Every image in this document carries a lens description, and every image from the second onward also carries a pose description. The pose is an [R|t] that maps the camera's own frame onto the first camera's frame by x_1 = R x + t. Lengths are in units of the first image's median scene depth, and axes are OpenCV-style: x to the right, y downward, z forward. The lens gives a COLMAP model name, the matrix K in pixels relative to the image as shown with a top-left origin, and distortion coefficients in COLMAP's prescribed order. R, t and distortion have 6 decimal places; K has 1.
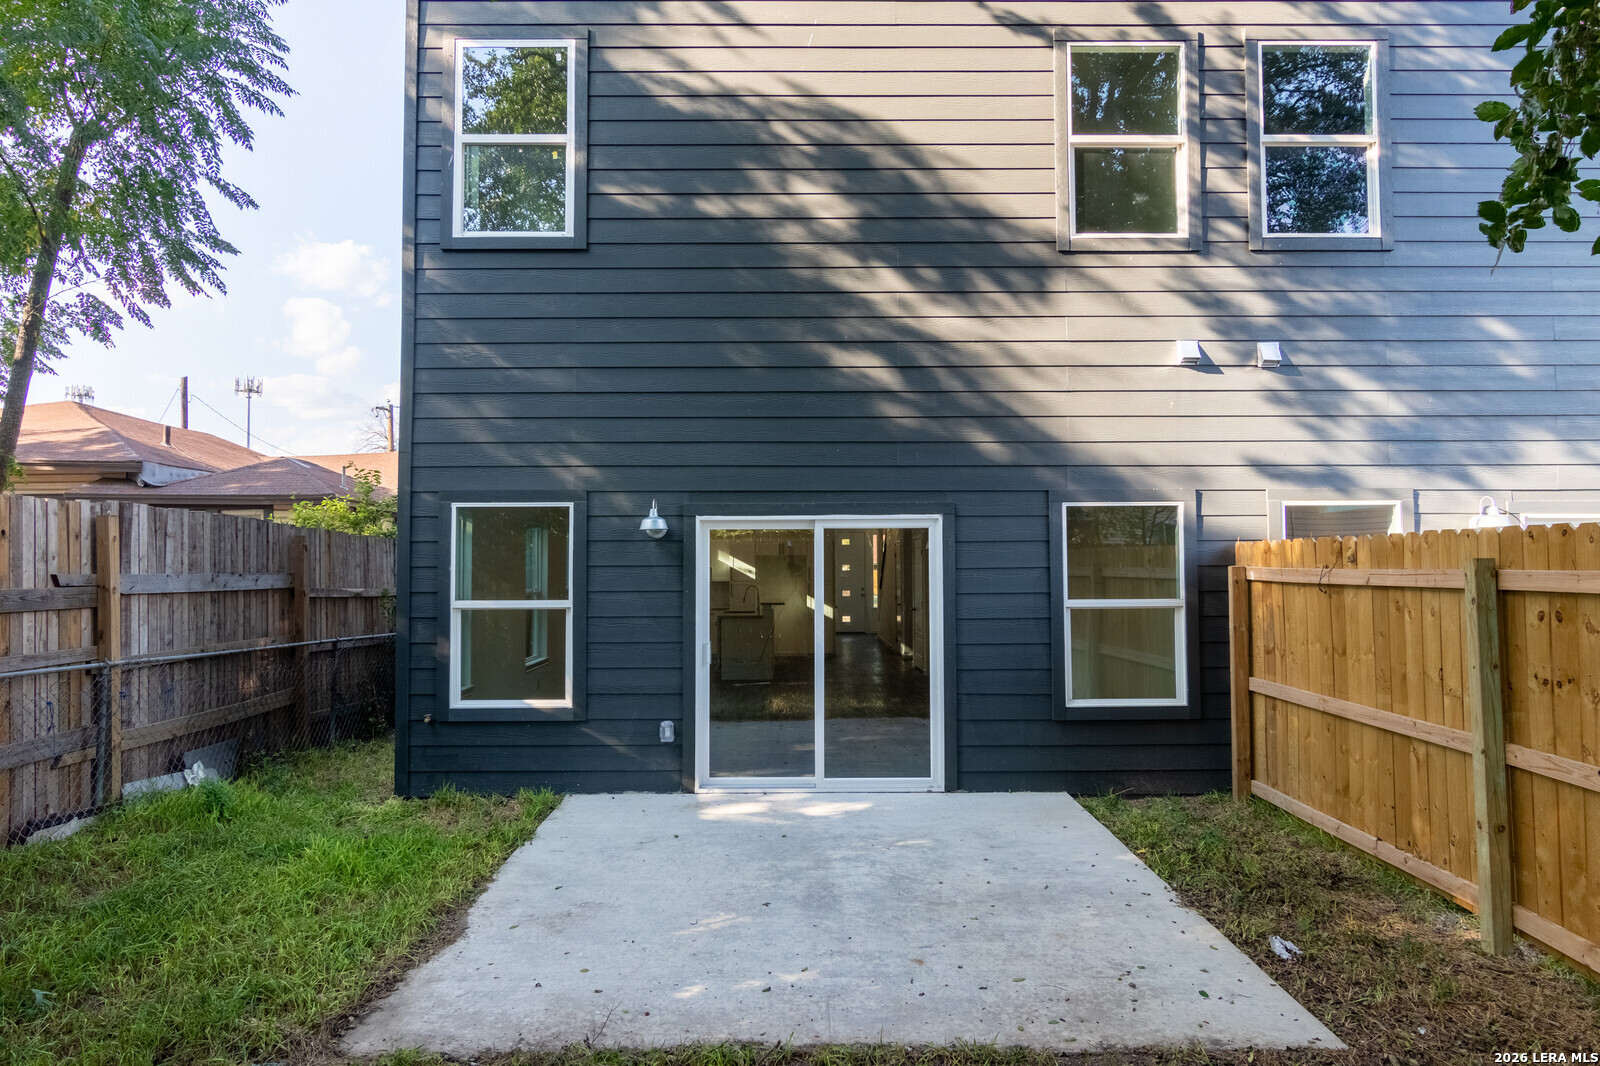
lens RADIAL K [[966.0, 0, 794.0], [0, 966.0, 545.0], [0, 0, 1]] dist [-0.007121, 0.004985]
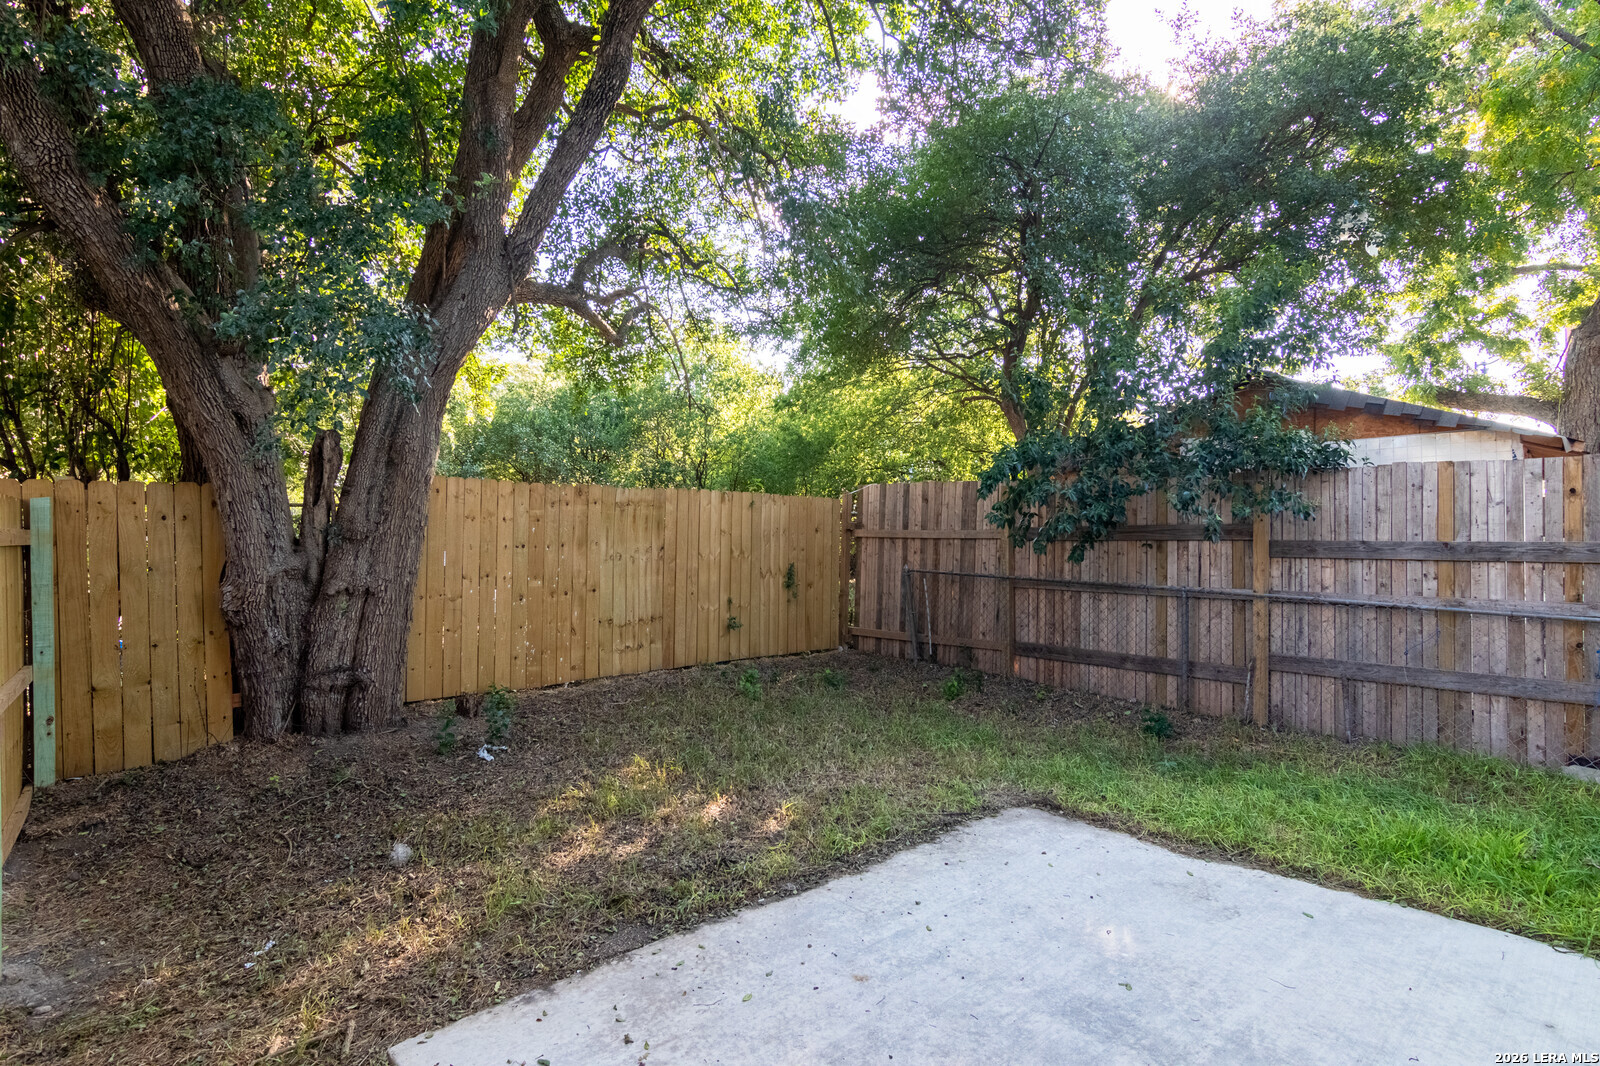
lens RADIAL K [[811.3, 0, 791.7], [0, 811.3, 534.7], [0, 0, 1]] dist [-0.004637, 0.003837]
pose [[-0.748094, 0.007709, -0.663548, 0.392507], [0.020097, 0.999737, -0.011043, 0.024969], [0.663289, -0.021596, -0.748052, 0.907060]]
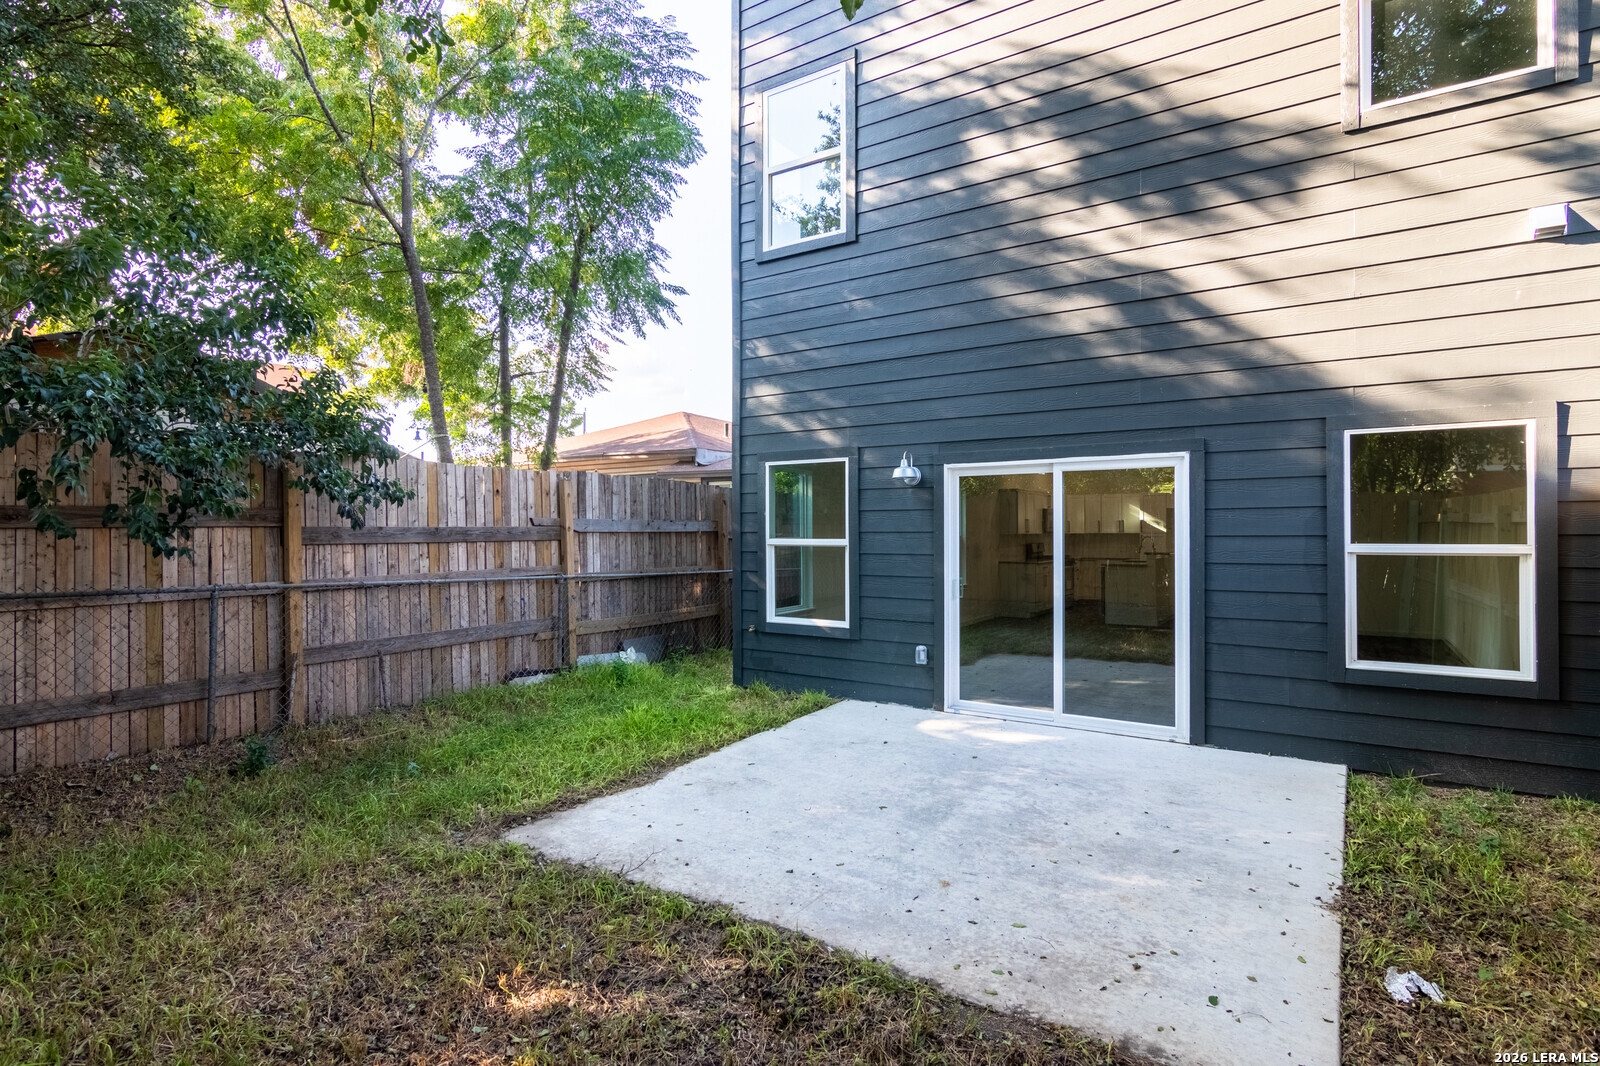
lens RADIAL K [[811.3, 0, 793.1], [0, 811.3, 526.9], [0, 0, 1]] dist [-0.004637, 0.003837]
pose [[0.828137, 0.000742, -0.560525, 0.285405], [0.012014, 0.999746, 0.019074, 0.022286], [0.560397, -0.022531, 0.827918, 0.126522]]
